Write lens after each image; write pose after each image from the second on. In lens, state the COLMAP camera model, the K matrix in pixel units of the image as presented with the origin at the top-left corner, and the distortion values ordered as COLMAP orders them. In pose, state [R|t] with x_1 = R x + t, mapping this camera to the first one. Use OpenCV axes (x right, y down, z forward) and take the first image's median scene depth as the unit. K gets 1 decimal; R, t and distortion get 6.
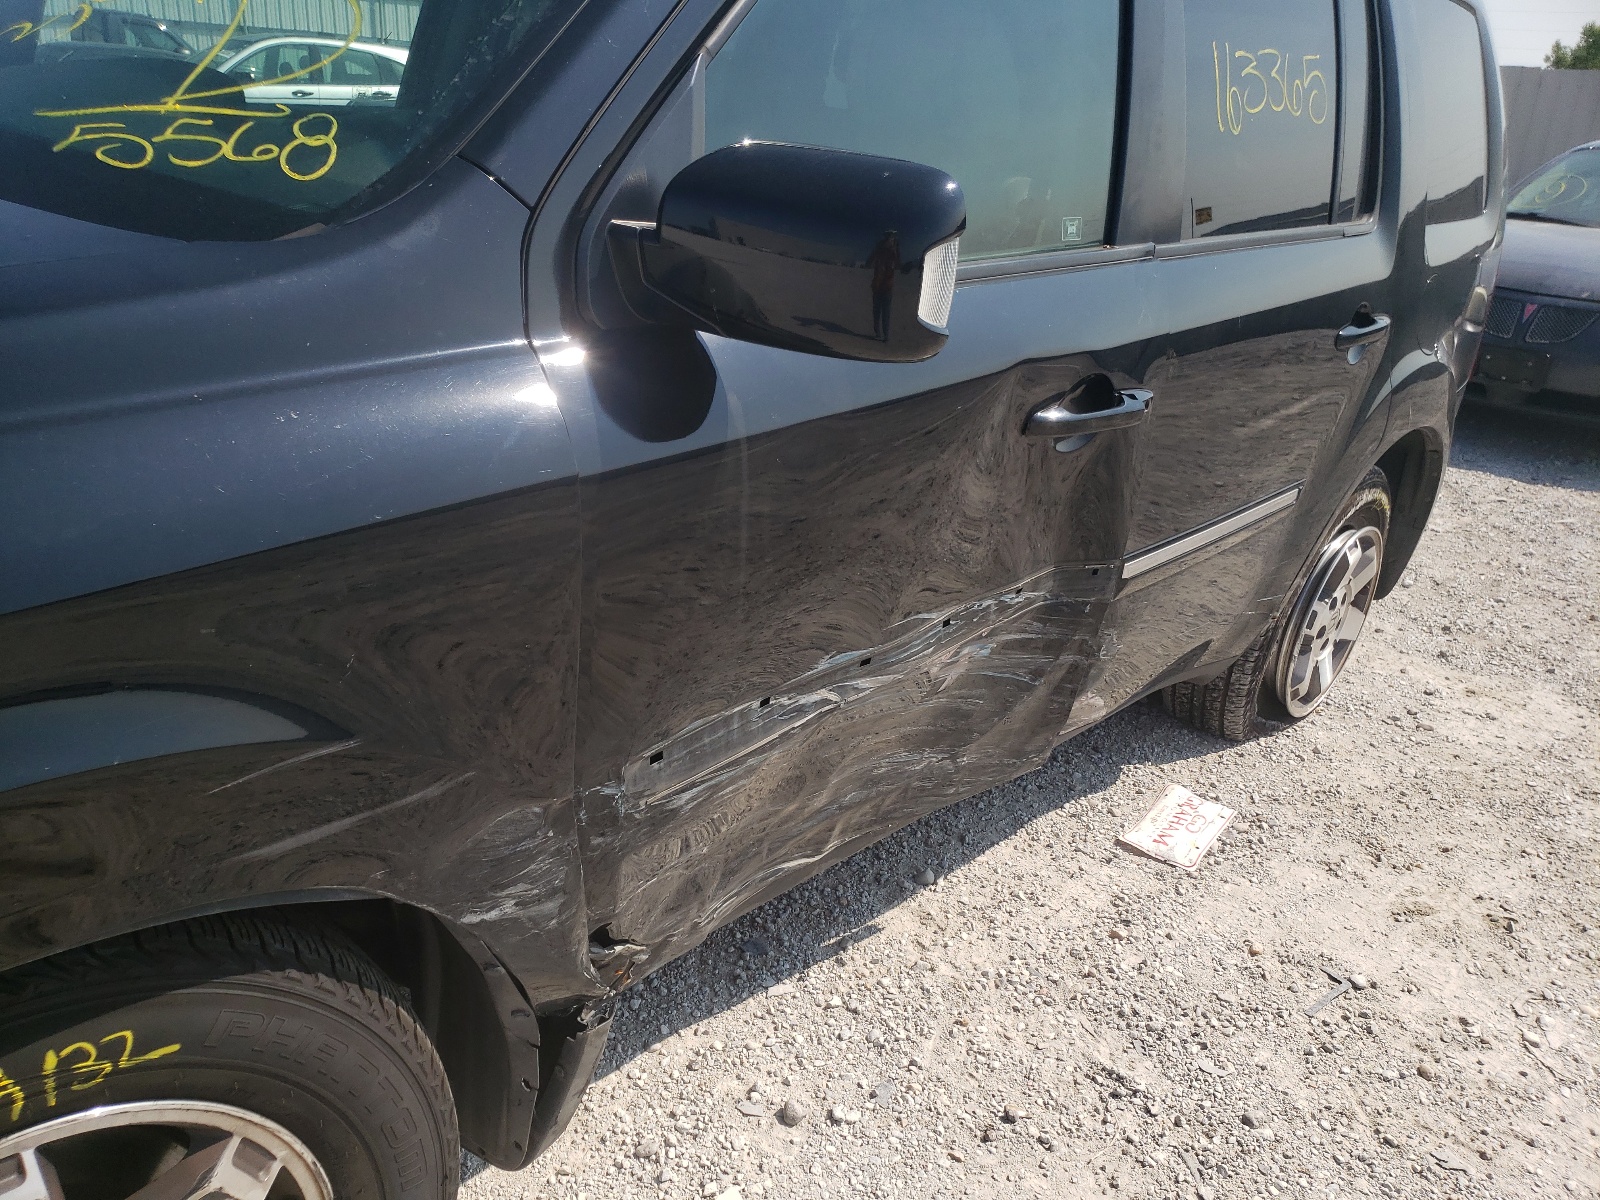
lens RADIAL K [[1216.9, 0, 806.1], [0, 1216.9, 600.7], [0, 0, 1]] dist [0.014362, -0.003696]
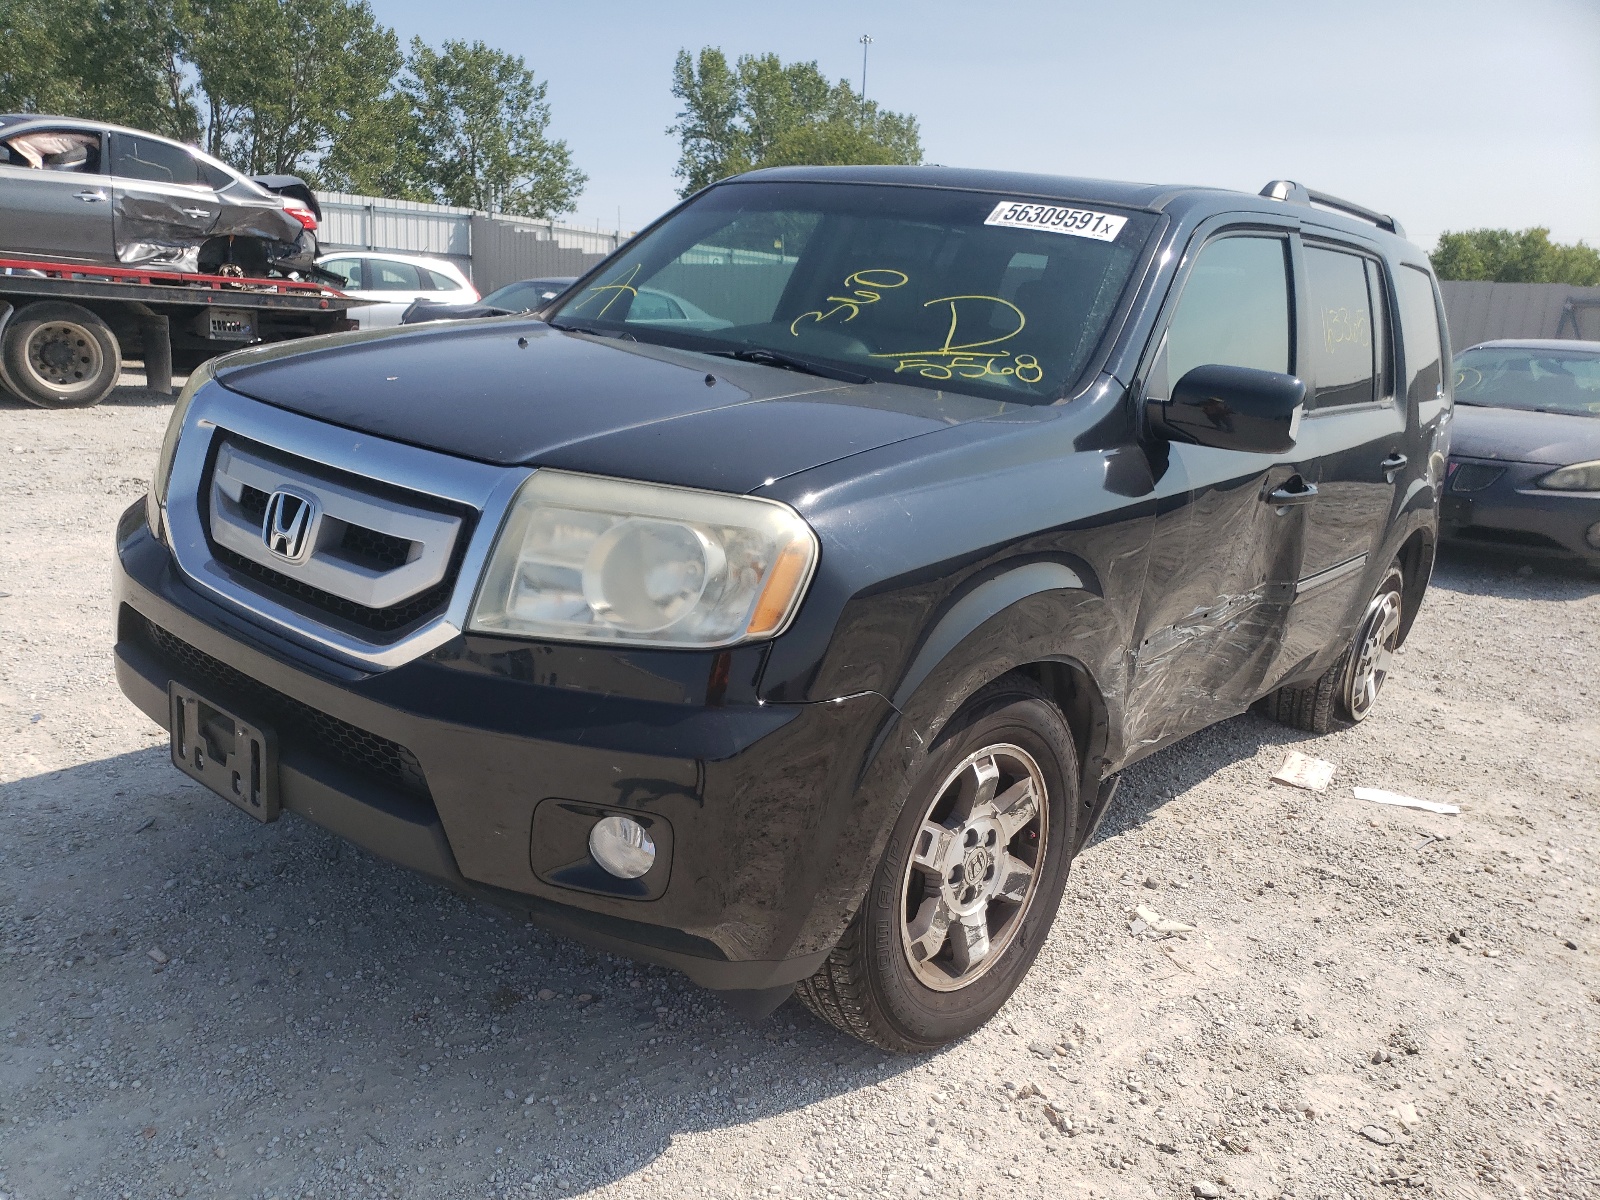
lens RADIAL K [[1216.9, 0, 794.5], [0, 1216.9, 601.3], [0, 0, 1]] dist [0.014362, -0.003696]
pose [[0.998296, -0.013026, 0.056878, -0.401602], [0.021051, 0.989518, -0.142869, 0.163299], [-0.054421, 0.143823, 0.988106, -0.504513]]
